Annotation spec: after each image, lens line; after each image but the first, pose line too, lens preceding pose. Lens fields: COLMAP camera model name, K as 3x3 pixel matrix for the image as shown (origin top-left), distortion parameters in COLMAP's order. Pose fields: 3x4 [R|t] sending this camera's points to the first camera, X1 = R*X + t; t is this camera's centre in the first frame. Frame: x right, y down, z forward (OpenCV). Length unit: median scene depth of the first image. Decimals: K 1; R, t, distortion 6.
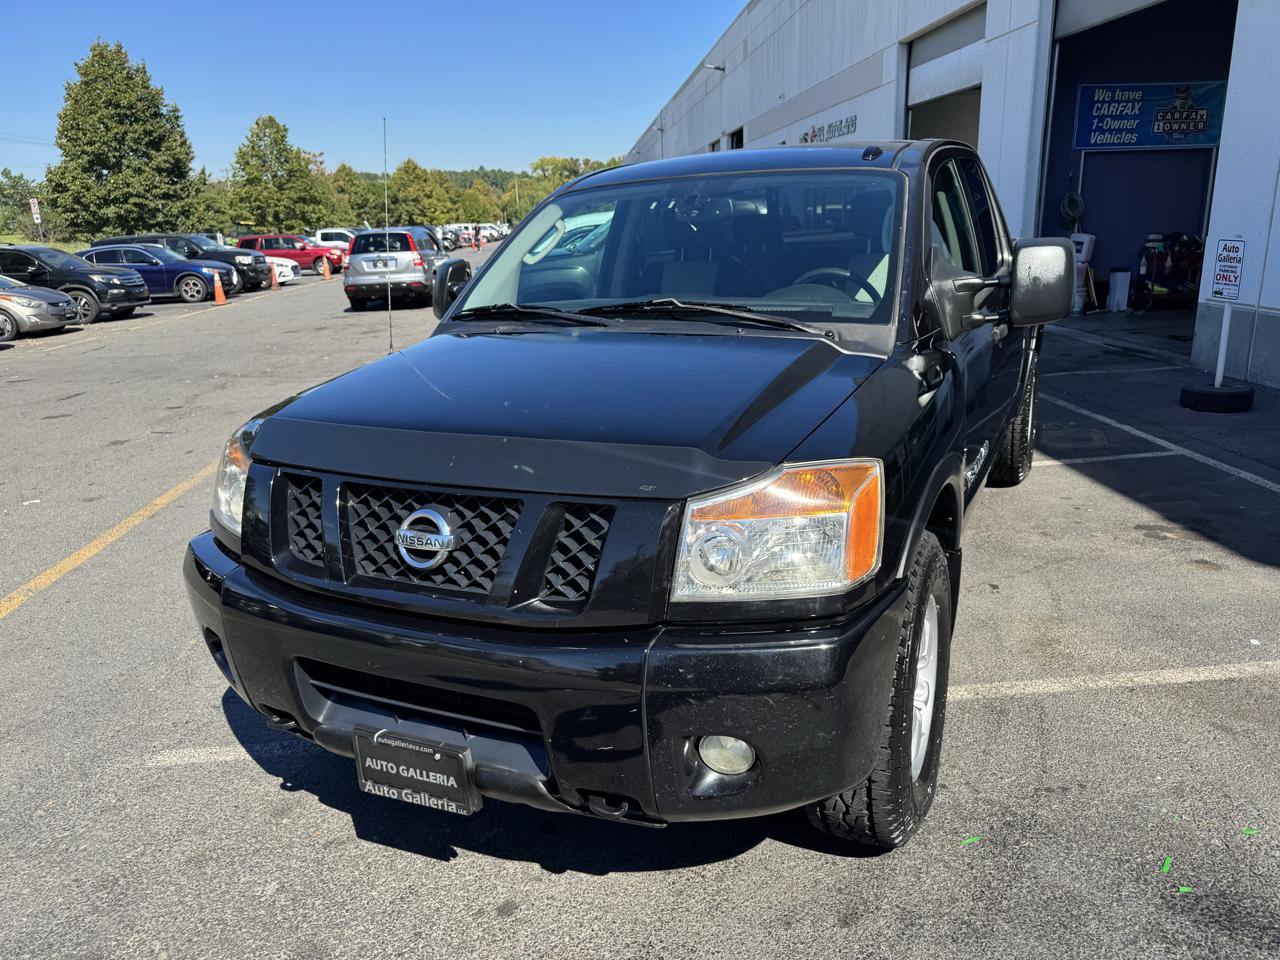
lens RADIAL K [[913.4, 0, 653.8], [0, 913.4, 474.8], [0, 0, 1]] dist [0.003984, -0.007284]
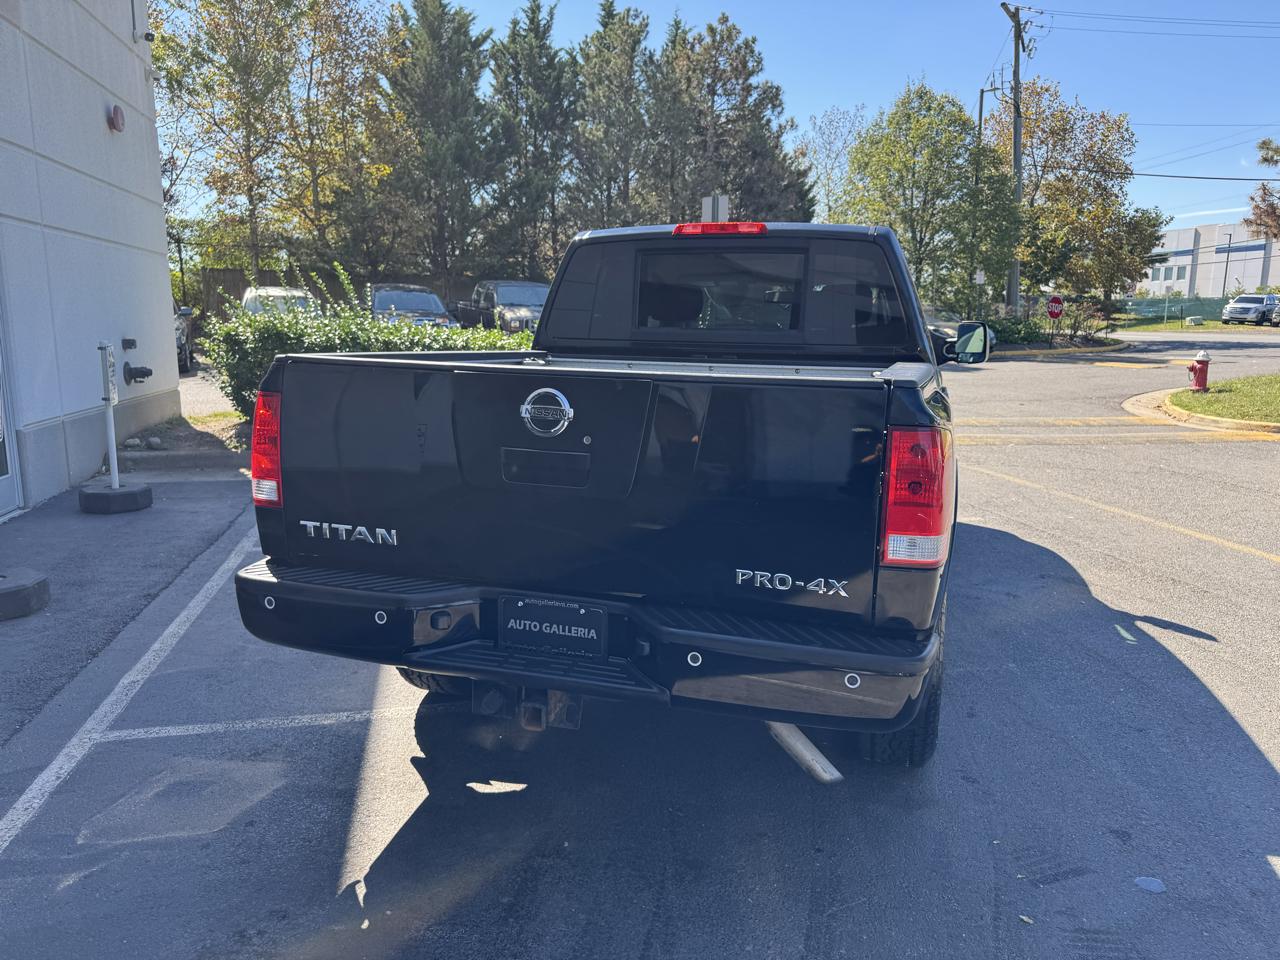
lens RADIAL K [[913.7, 0, 641.9], [0, 913.7, 478.6], [0, 0, 1]] dist [0.005403, -0.009199]
pose [[-0.990250, 0.052589, -0.128992, 0.325481], [-0.009067, 0.899704, 0.436407, -0.418701], [0.139005, 0.433322, -0.890455, 1.513457]]
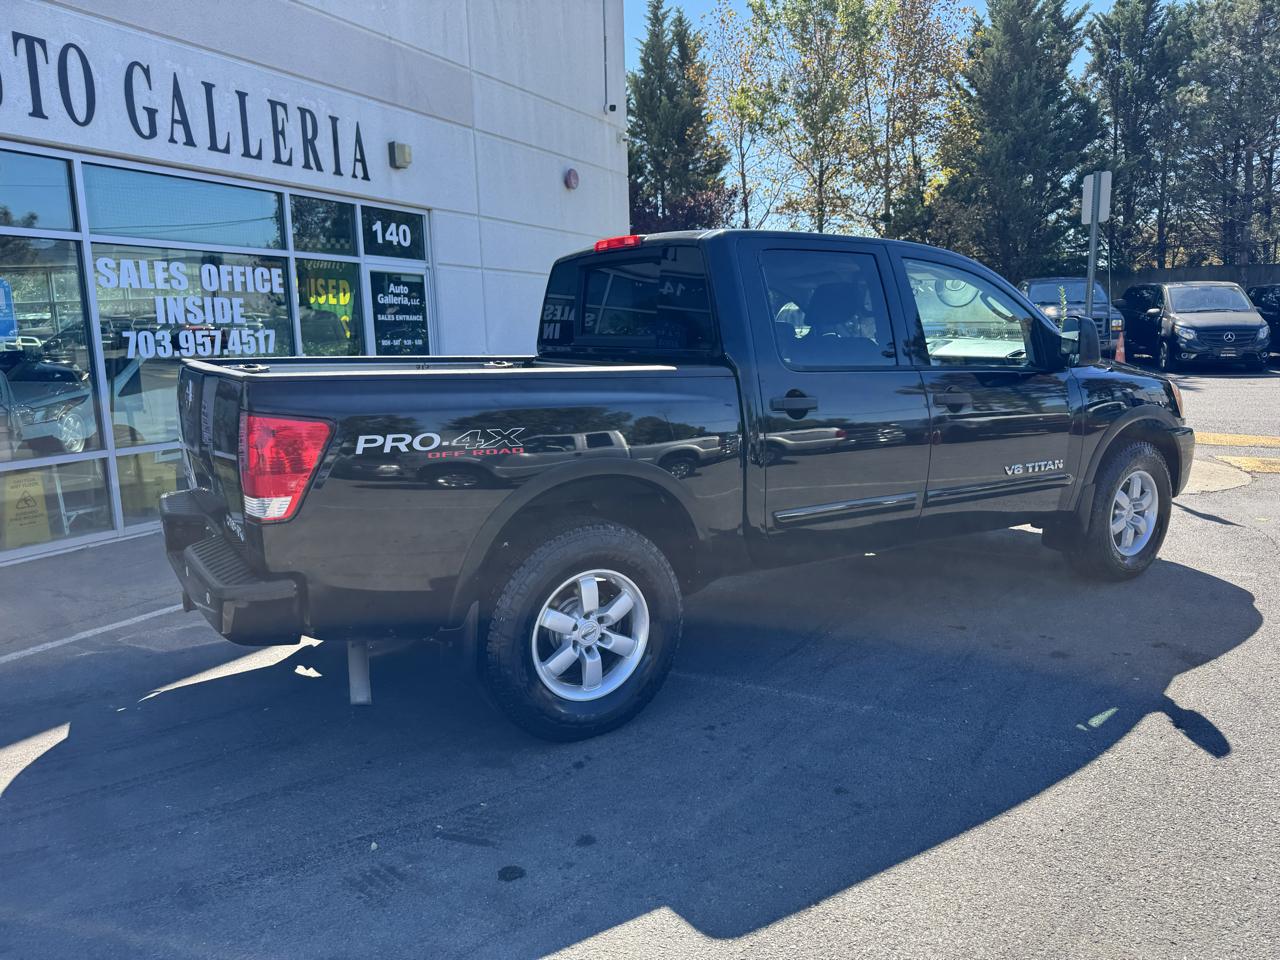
lens RADIAL K [[909.6, 0, 647.8], [0, 909.6, 482.3], [0, 0, 1]] dist [0.011278, -0.013122]
pose [[-0.848760, -0.031419, 0.527843, -0.244935], [0.195542, 0.908820, 0.368524, -0.381053], [-0.491293, 0.416004, -0.765227, 1.471268]]
